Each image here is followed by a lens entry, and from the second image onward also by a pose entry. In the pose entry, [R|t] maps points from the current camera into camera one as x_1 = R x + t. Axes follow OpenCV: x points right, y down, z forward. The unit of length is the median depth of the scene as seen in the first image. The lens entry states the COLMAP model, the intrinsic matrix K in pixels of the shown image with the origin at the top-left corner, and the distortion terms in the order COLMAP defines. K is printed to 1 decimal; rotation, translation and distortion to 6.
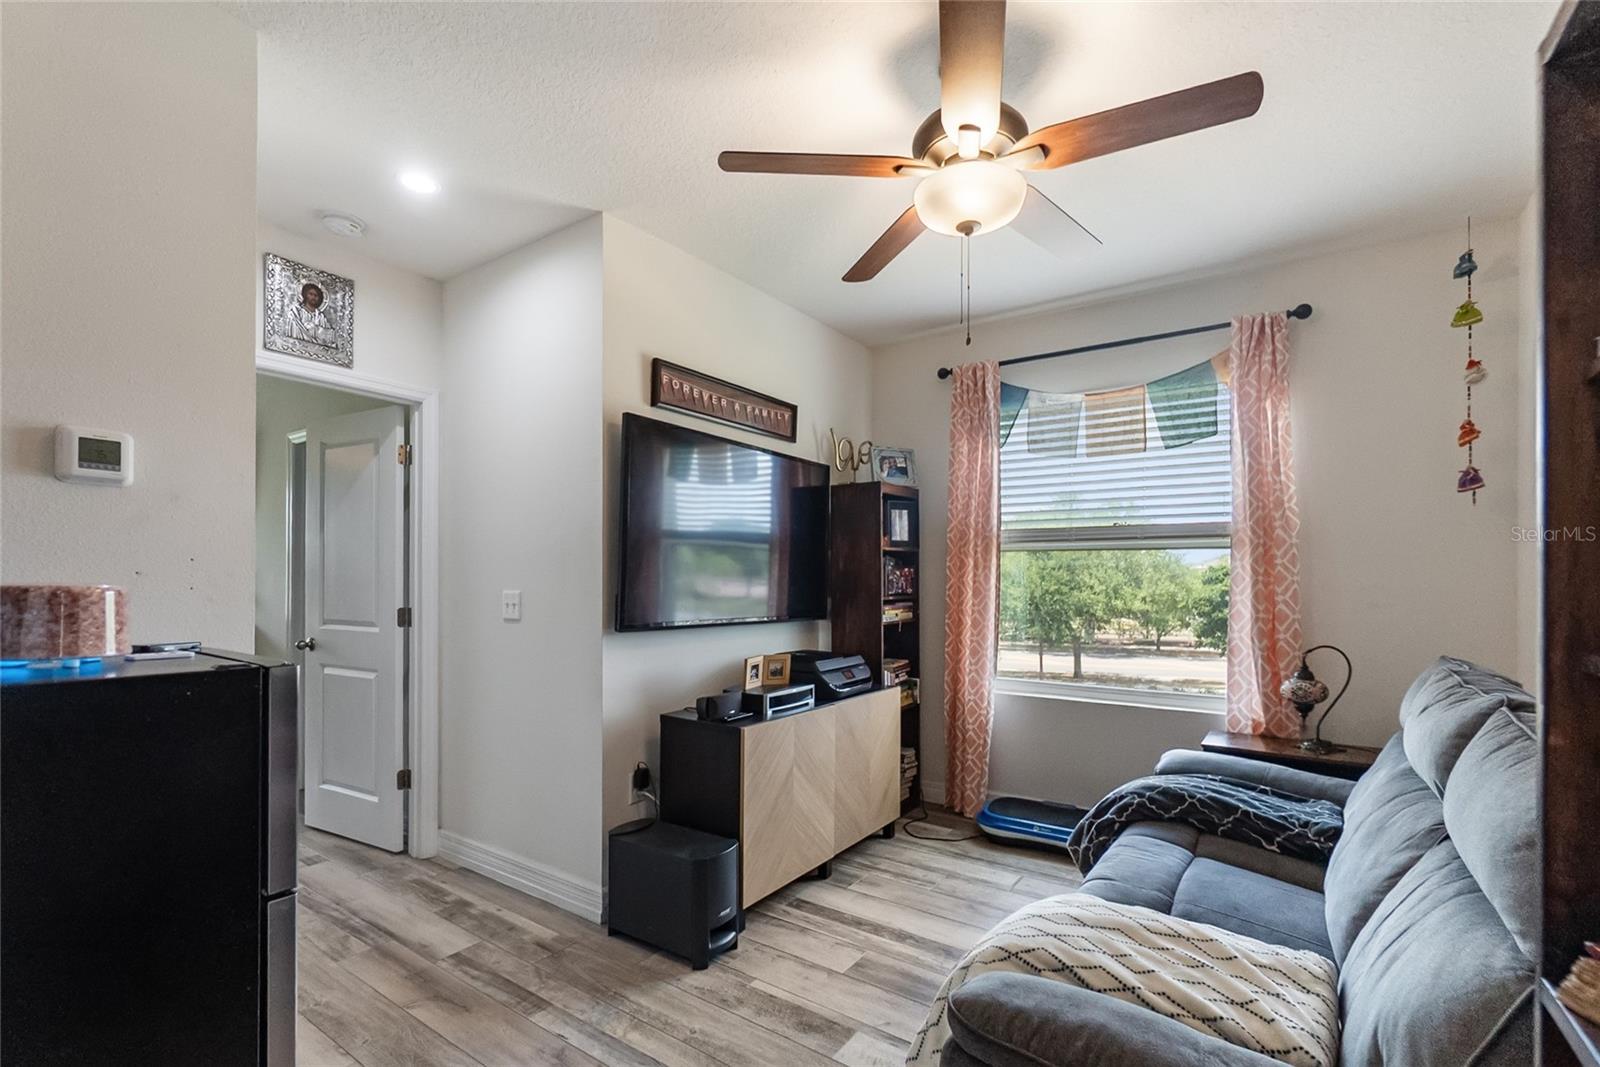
lens RADIAL K [[691.2, 0, 784.5], [0, 691.2, 585.0], [0, 0, 1]] dist [-0.007638, 0.001445]
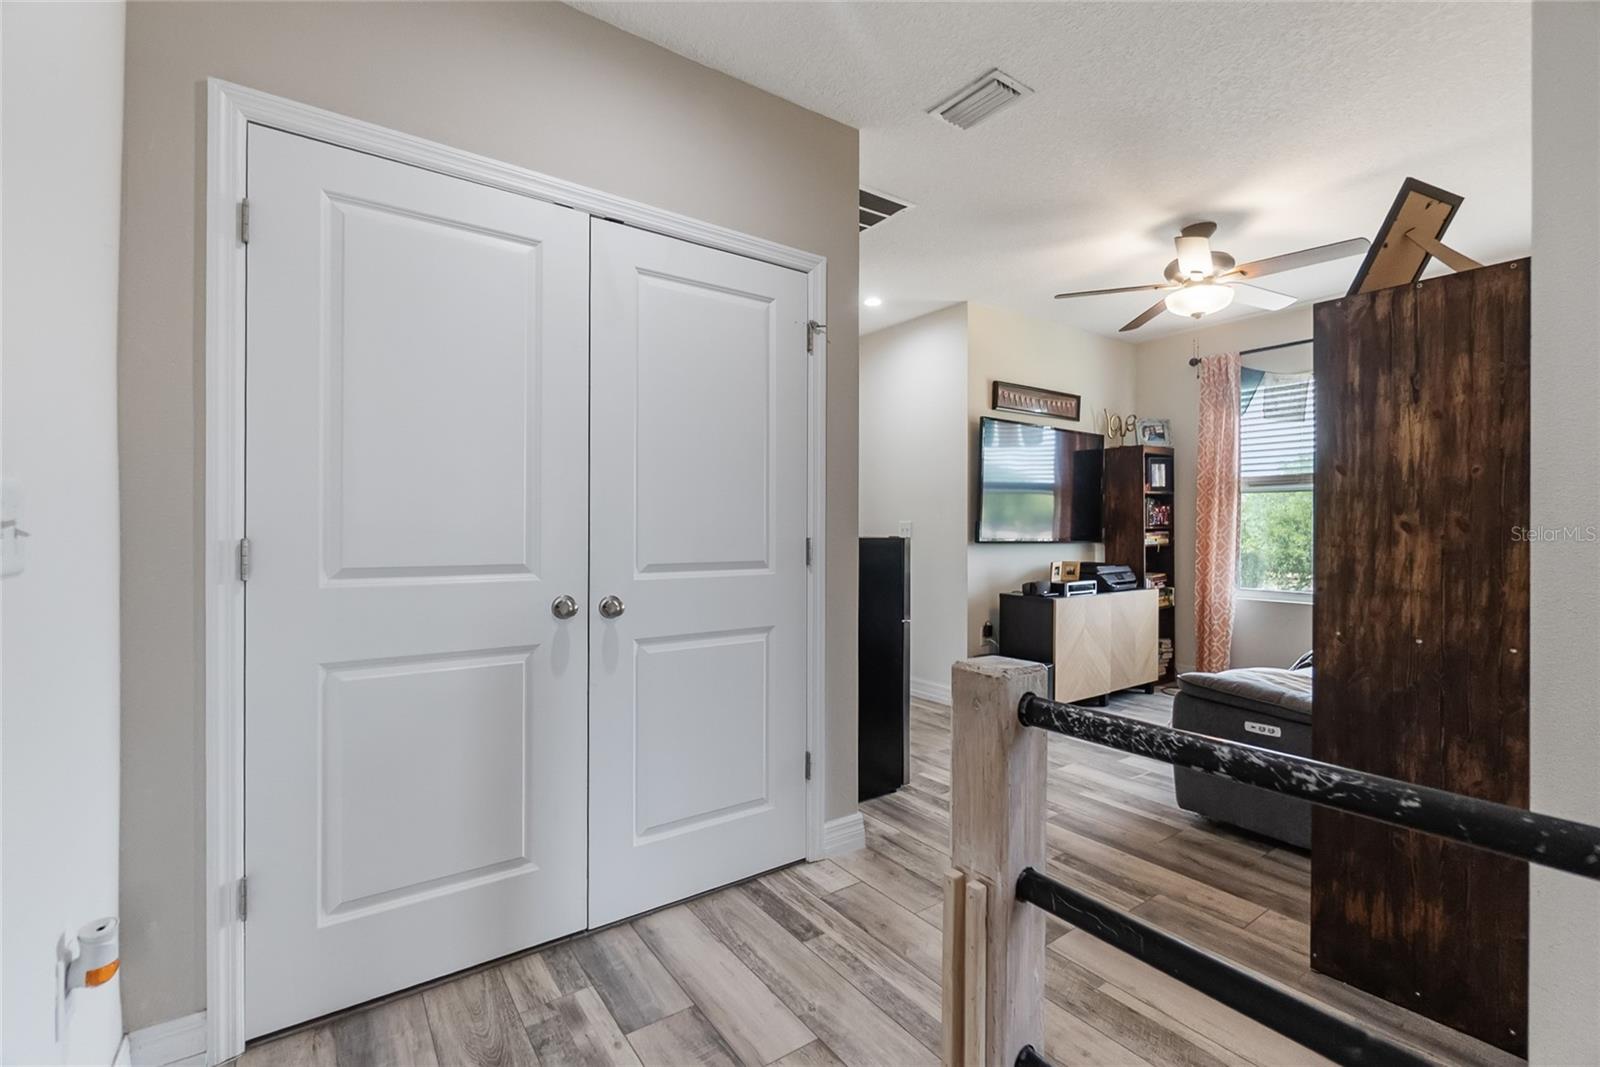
lens RADIAL K [[691.2, 0, 801.3], [0, 691.2, 535.4], [0, 0, 1]] dist [-0.007638, 0.001445]
pose [[0.949980, -0.000213, -0.312312, -0.084486], [0.001404, 0.999993, 0.003587, 0.029310], [0.312308, -0.003846, 0.949973, -0.560191]]
